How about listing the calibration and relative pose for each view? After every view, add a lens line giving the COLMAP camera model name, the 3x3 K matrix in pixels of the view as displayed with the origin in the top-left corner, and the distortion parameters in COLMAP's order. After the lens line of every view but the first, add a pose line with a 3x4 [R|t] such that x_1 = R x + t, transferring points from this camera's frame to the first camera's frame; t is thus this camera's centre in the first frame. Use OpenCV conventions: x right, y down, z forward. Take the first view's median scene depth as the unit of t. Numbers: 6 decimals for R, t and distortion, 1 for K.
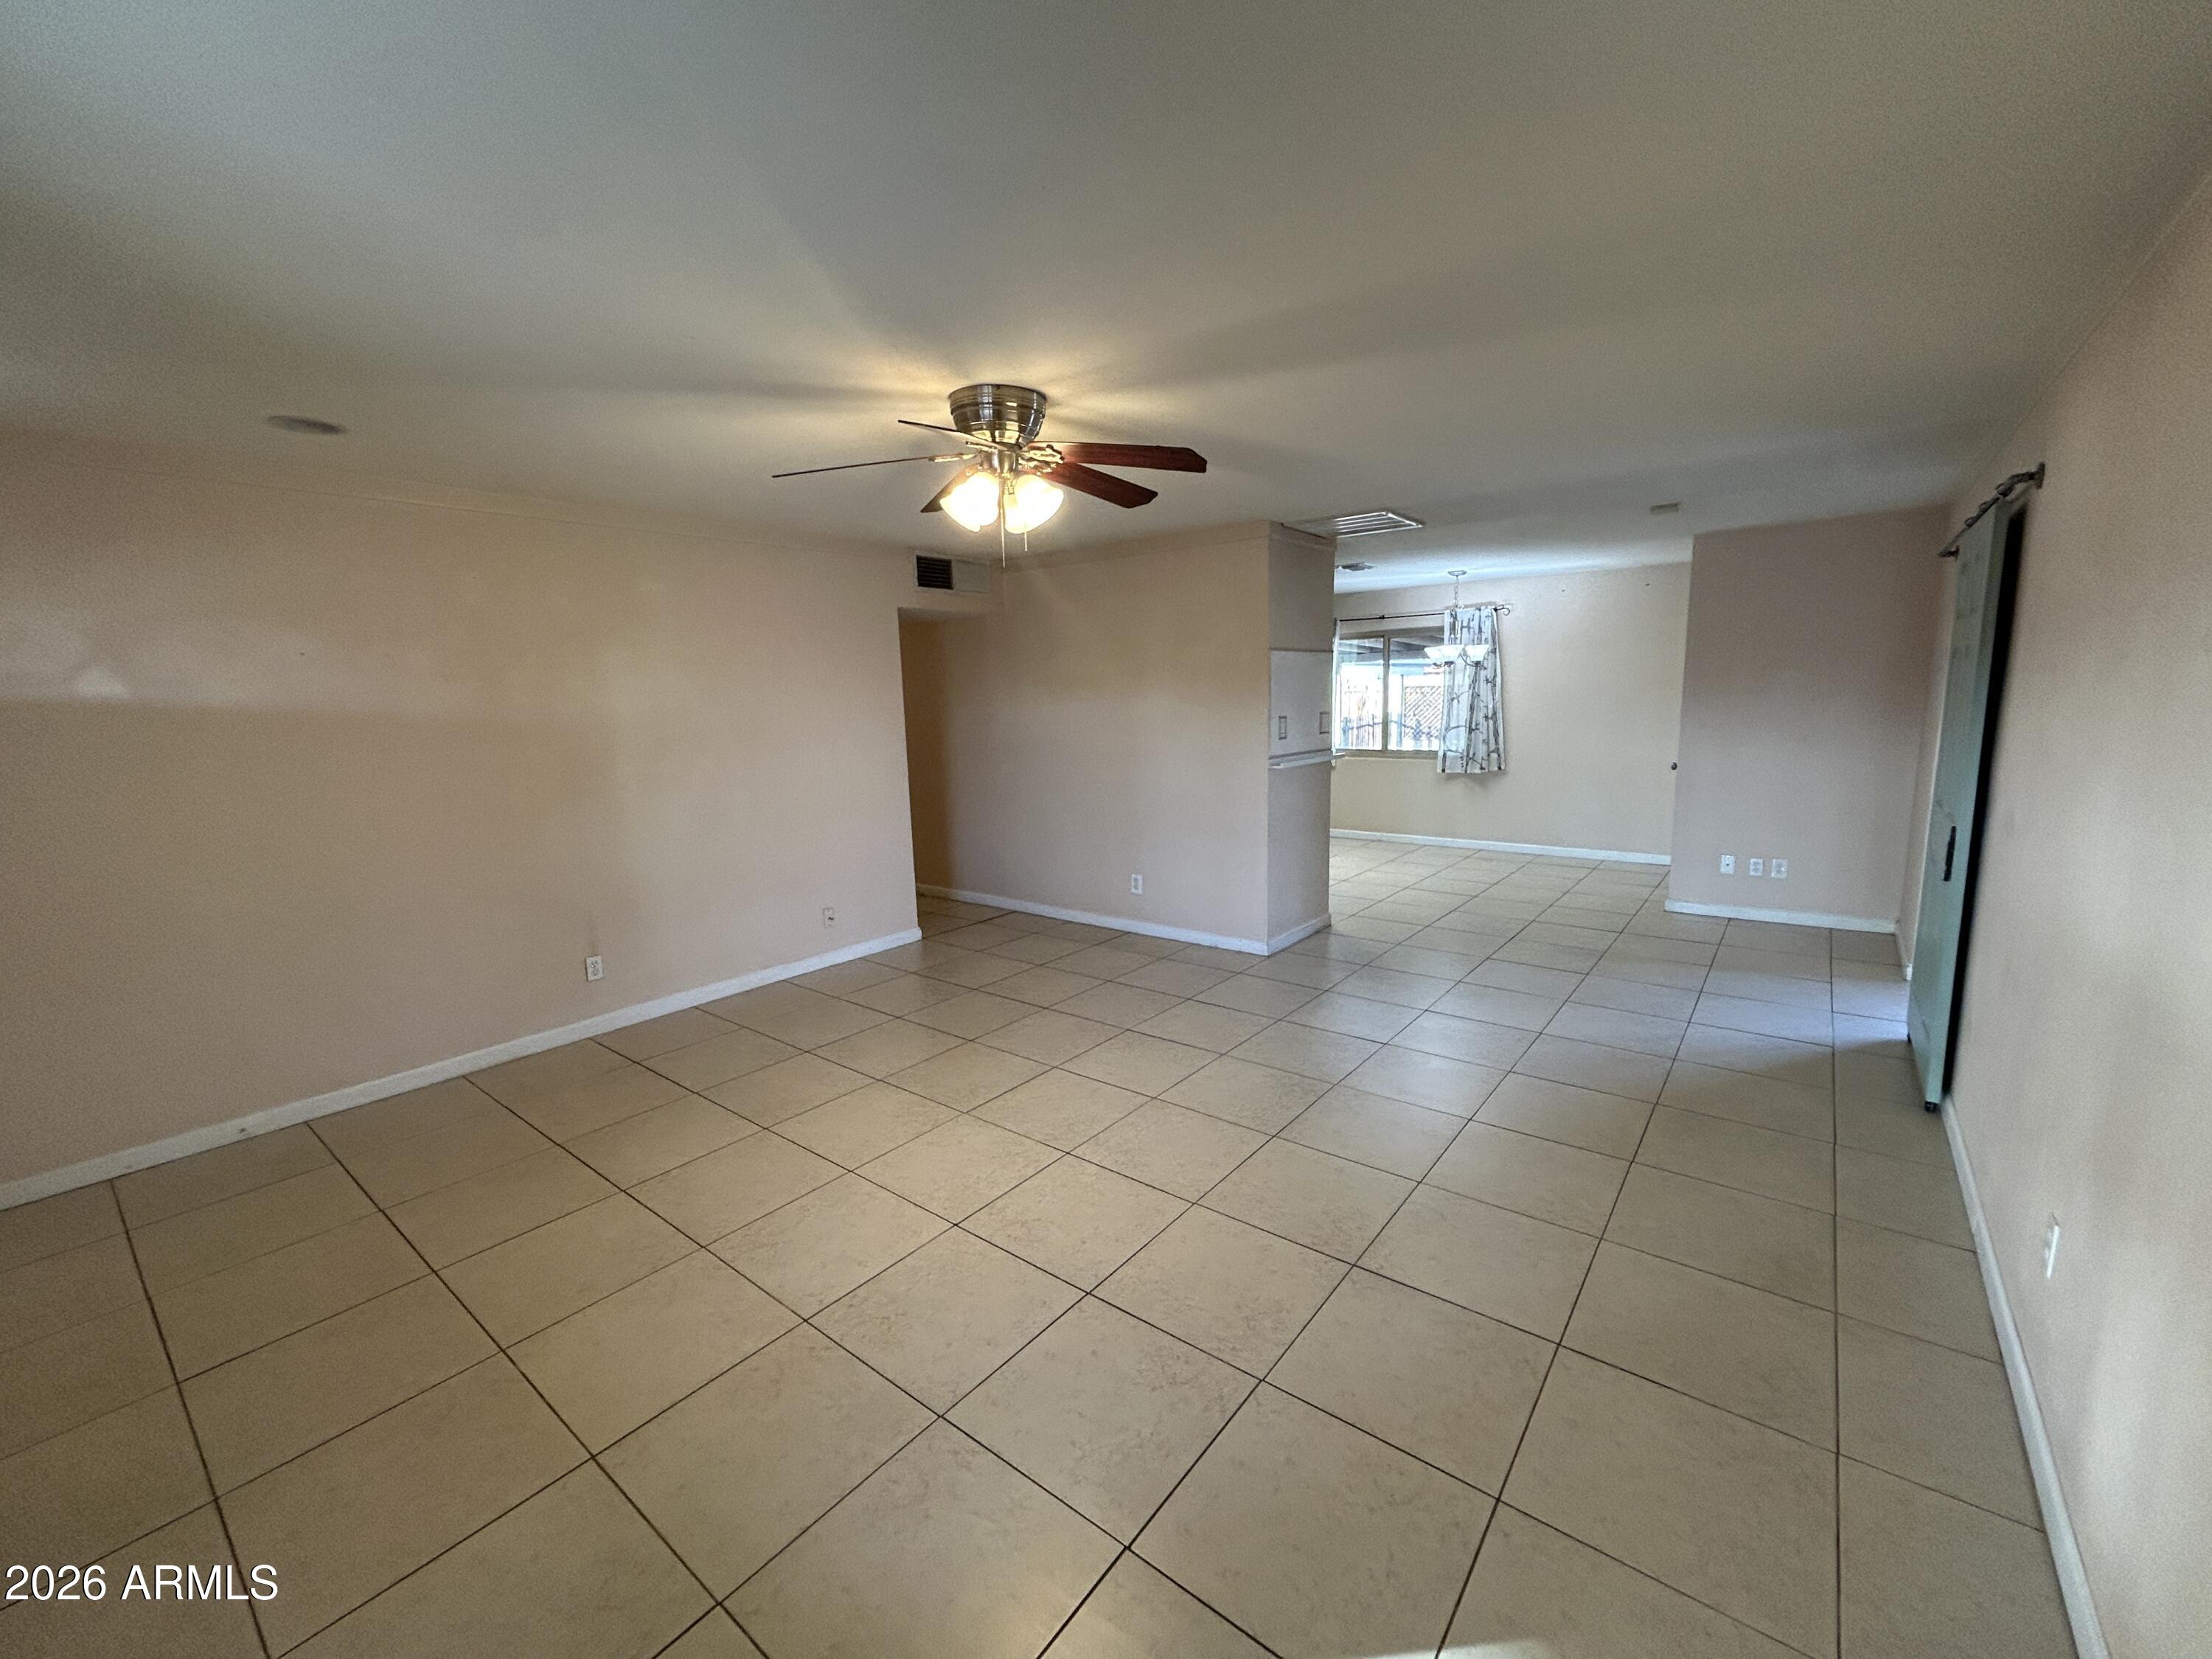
lens RADIAL K [[898.9, 0, 1094.6], [0, 898.9, 828.7], [0, 0, 1]] dist [0.023734, -0.013792]
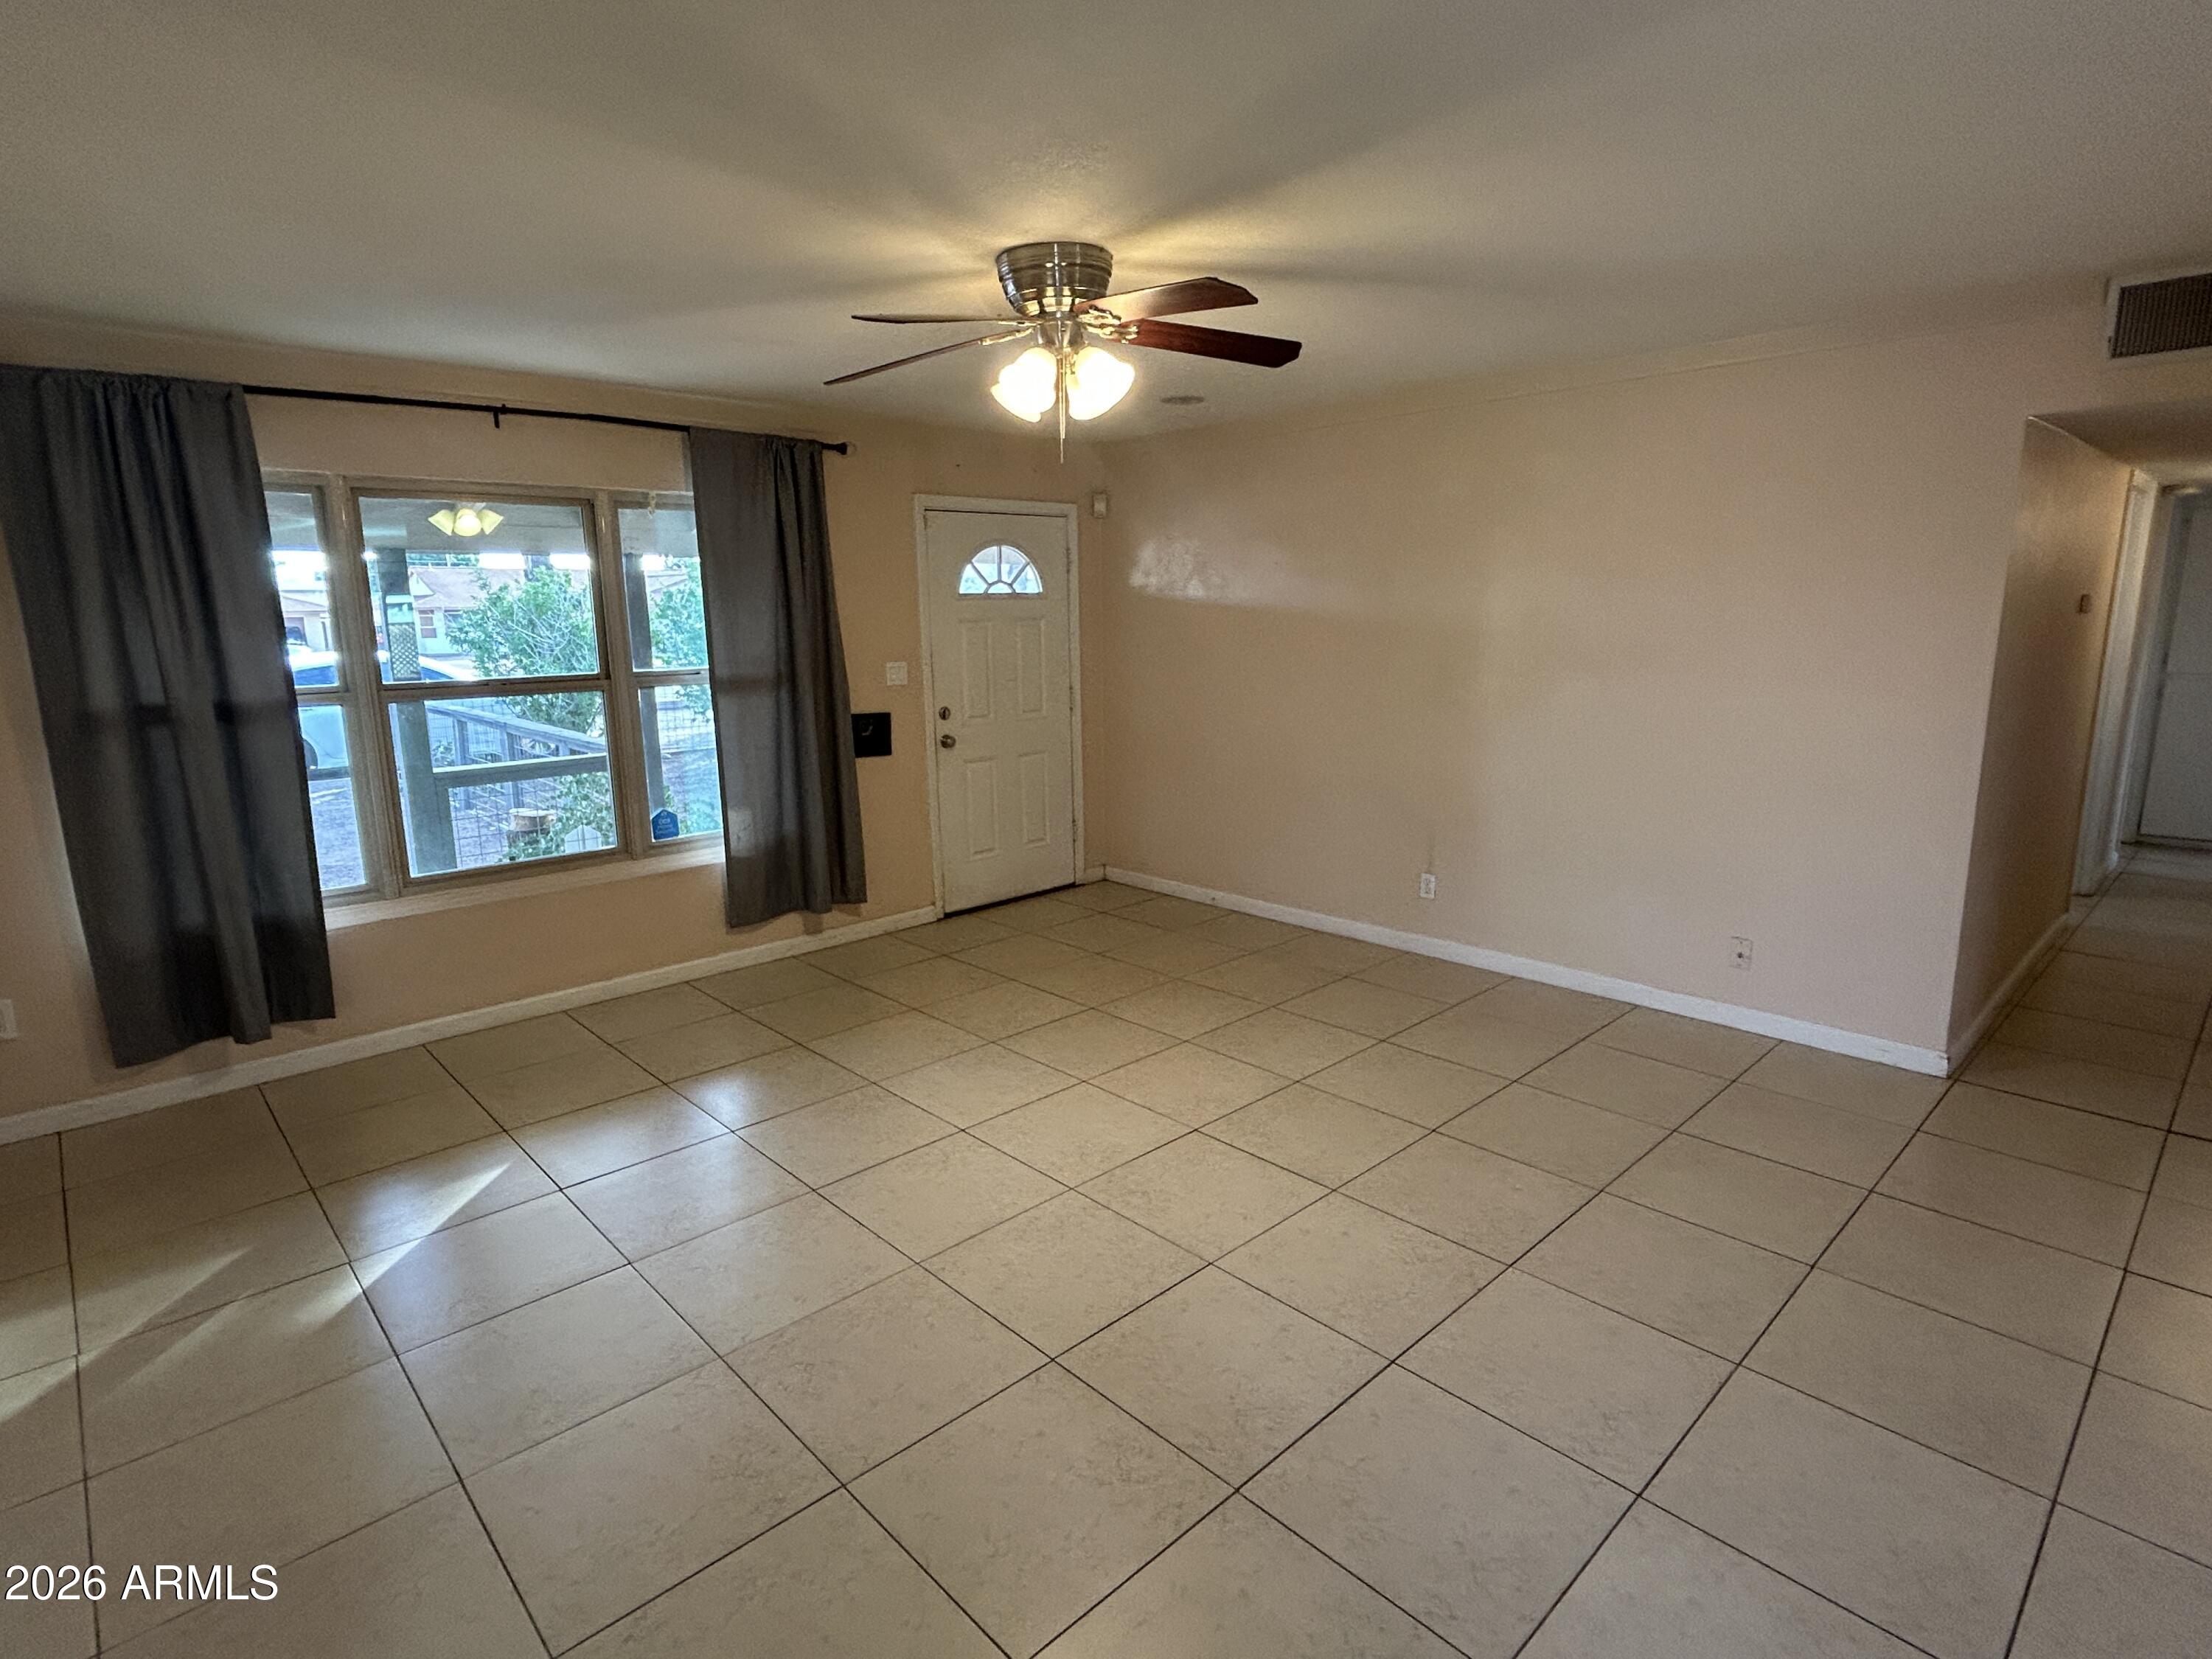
lens RADIAL K [[1140.5, 0, 1106.0], [0, 1140.5, 829.5], [0, 0, 1]] dist [-0.004928, -0.000802]
pose [[-0.138896, 0.216135, -0.966434, 0.771771], [-0.130069, 0.963457, 0.234163, -0.168681], [0.981728, 0.158227, -0.105707, 0.950156]]
